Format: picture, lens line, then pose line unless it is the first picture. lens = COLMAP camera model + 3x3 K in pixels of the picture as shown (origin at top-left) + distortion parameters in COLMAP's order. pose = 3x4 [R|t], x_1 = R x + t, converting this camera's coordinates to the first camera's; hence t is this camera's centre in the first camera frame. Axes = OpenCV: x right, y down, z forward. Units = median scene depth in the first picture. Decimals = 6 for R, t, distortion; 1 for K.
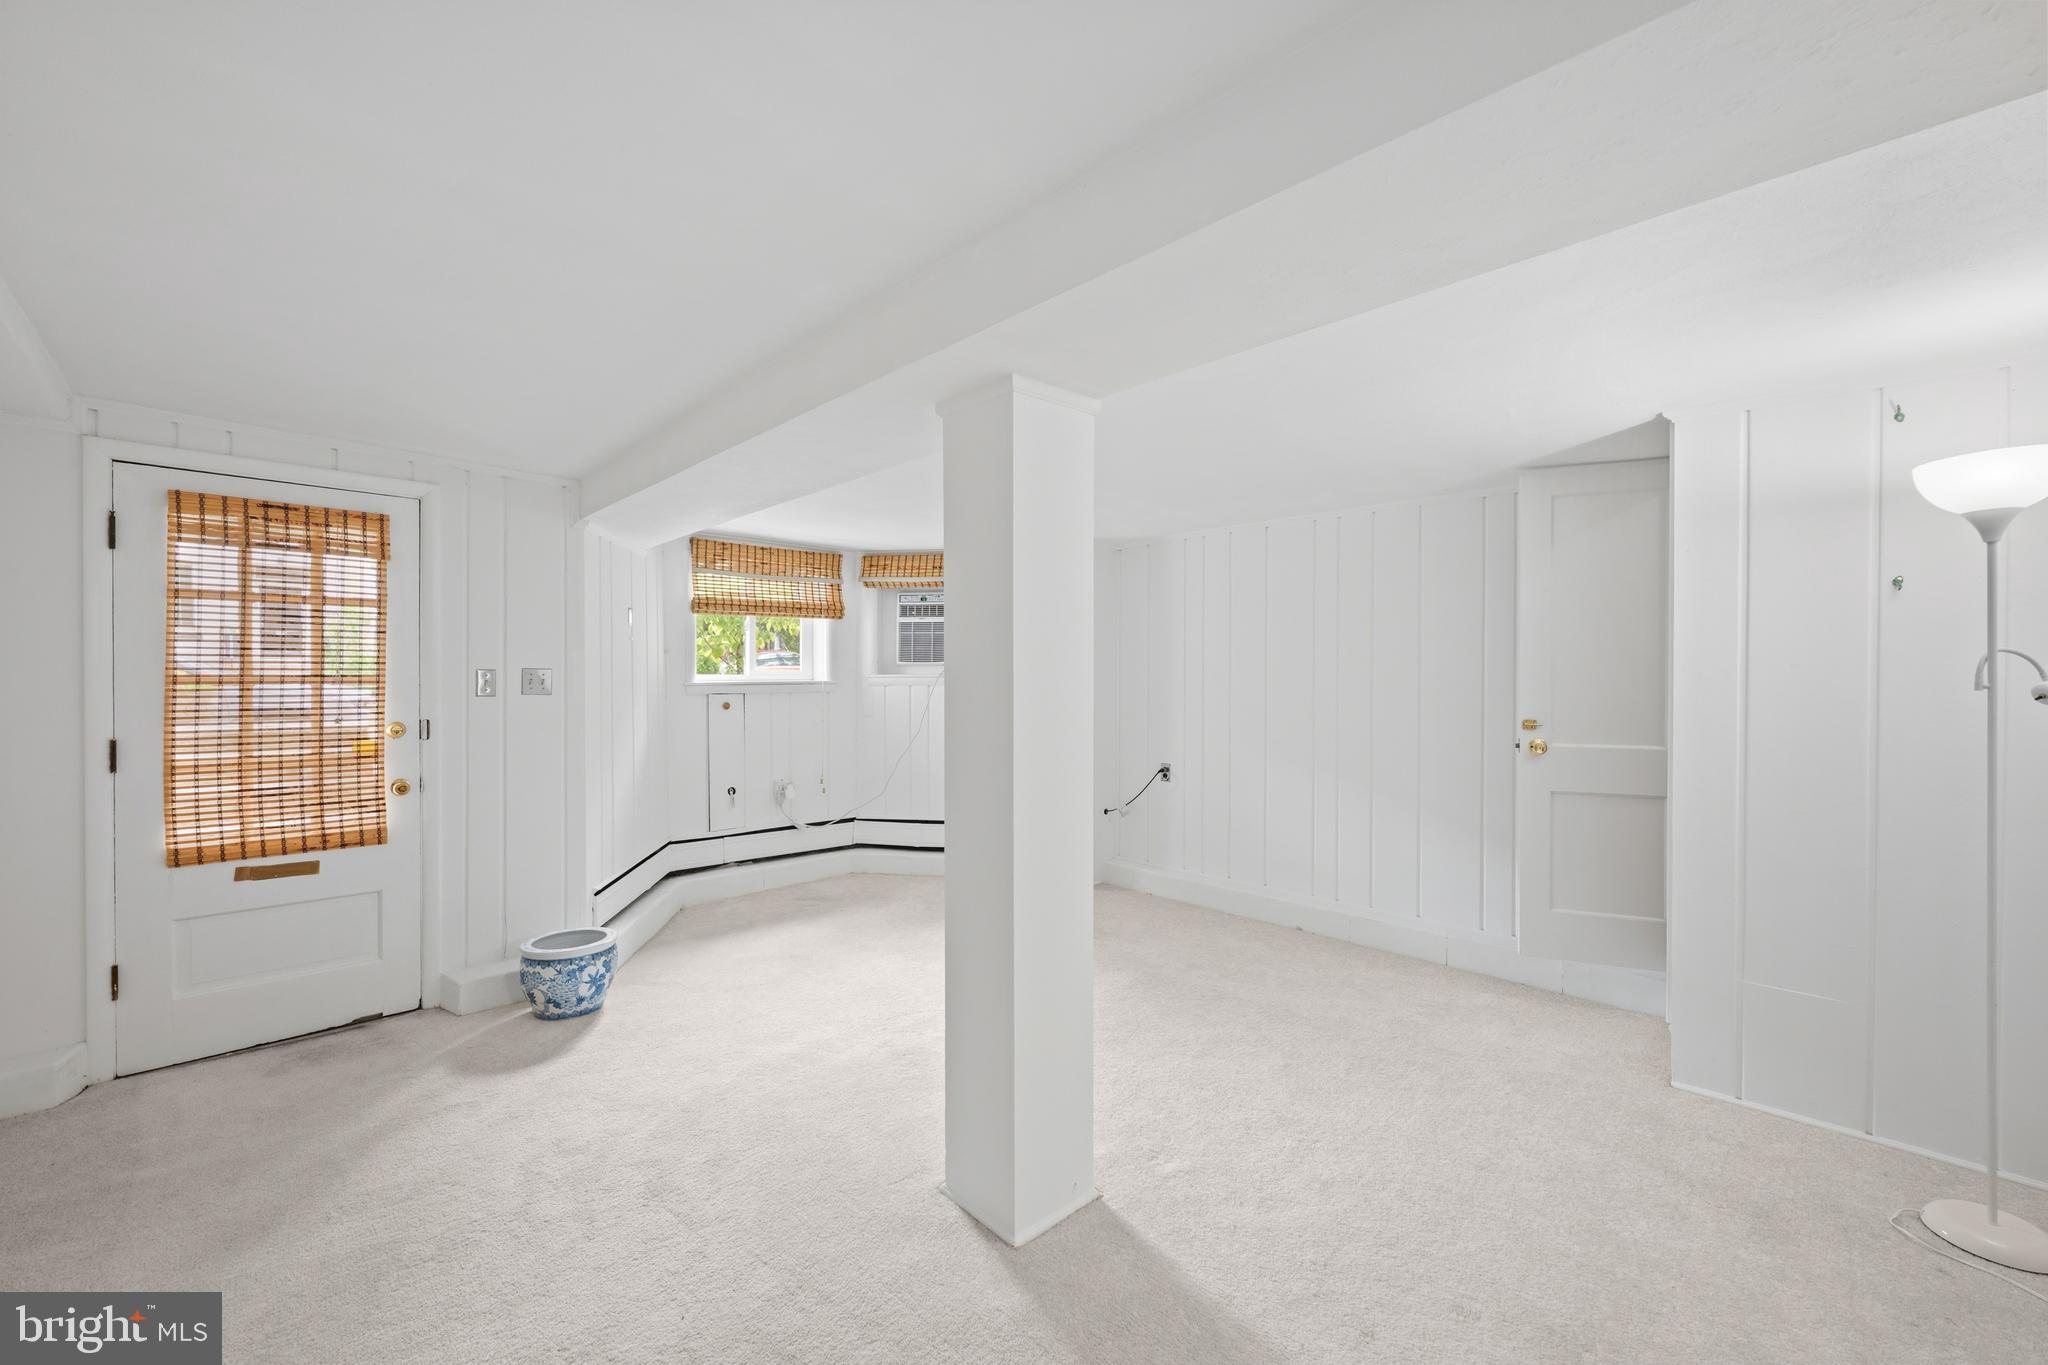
lens RADIAL K [[806.5, 0, 1026.8], [0, 806.5, 692.1], [0, 0, 1]] dist [-0.000497, -0.000020]
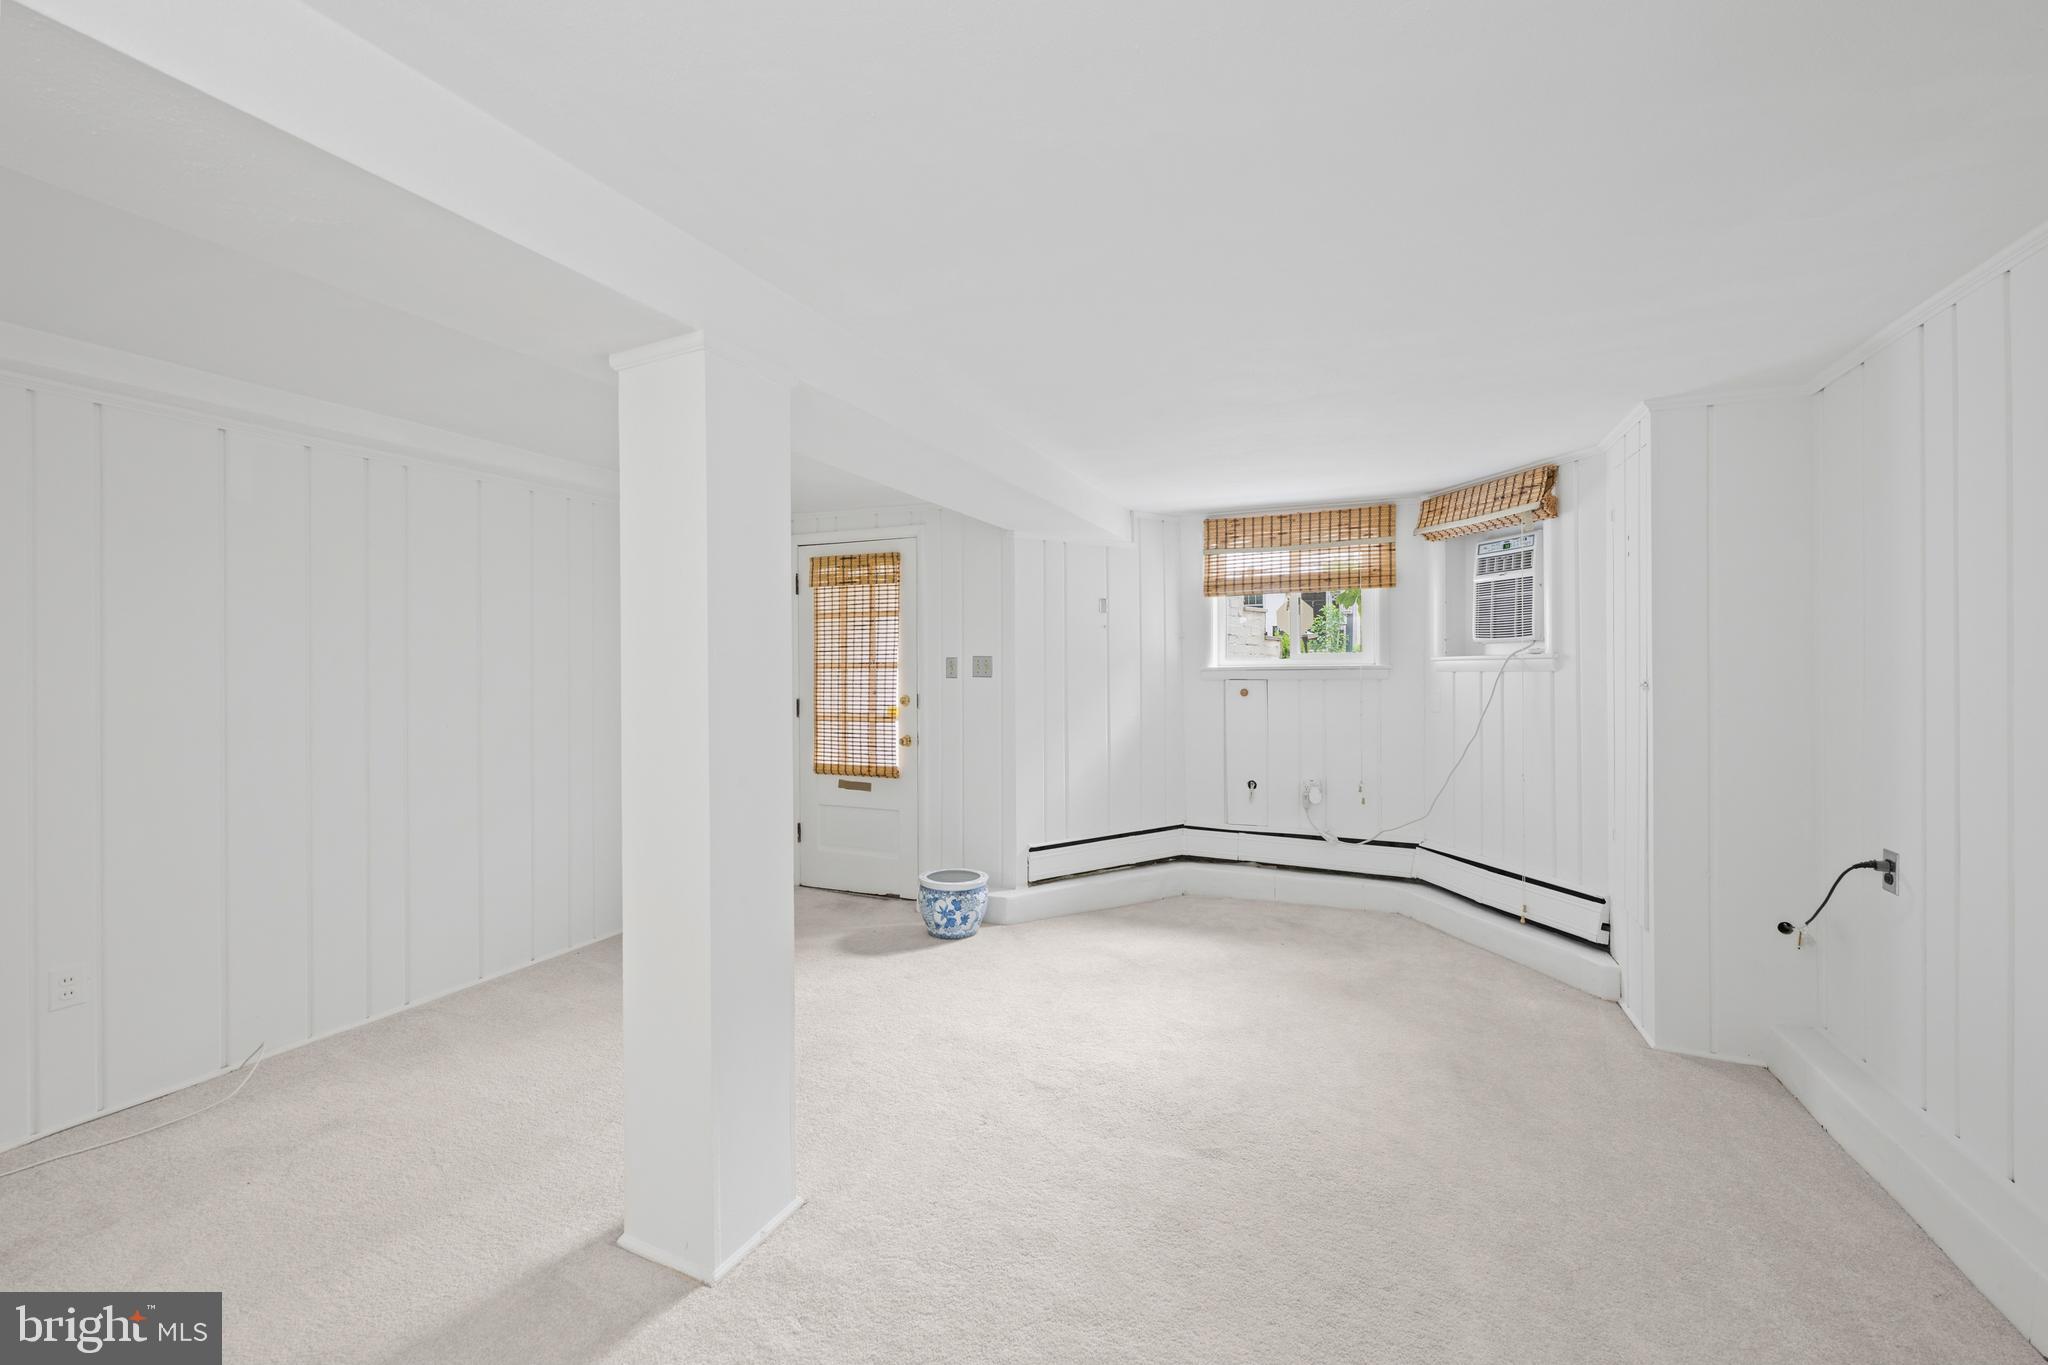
lens RADIAL K [[821.5, 0, 1019.0], [0, 821.5, 669.1], [0, 0, 1]] dist [-0.000560, -0.000216]
pose [[0.381994, 0.000315, -0.924165, 0.404554], [-0.011066, 0.999930, -0.004233, -0.003112], [0.924099, 0.011844, 0.381971, 0.391914]]
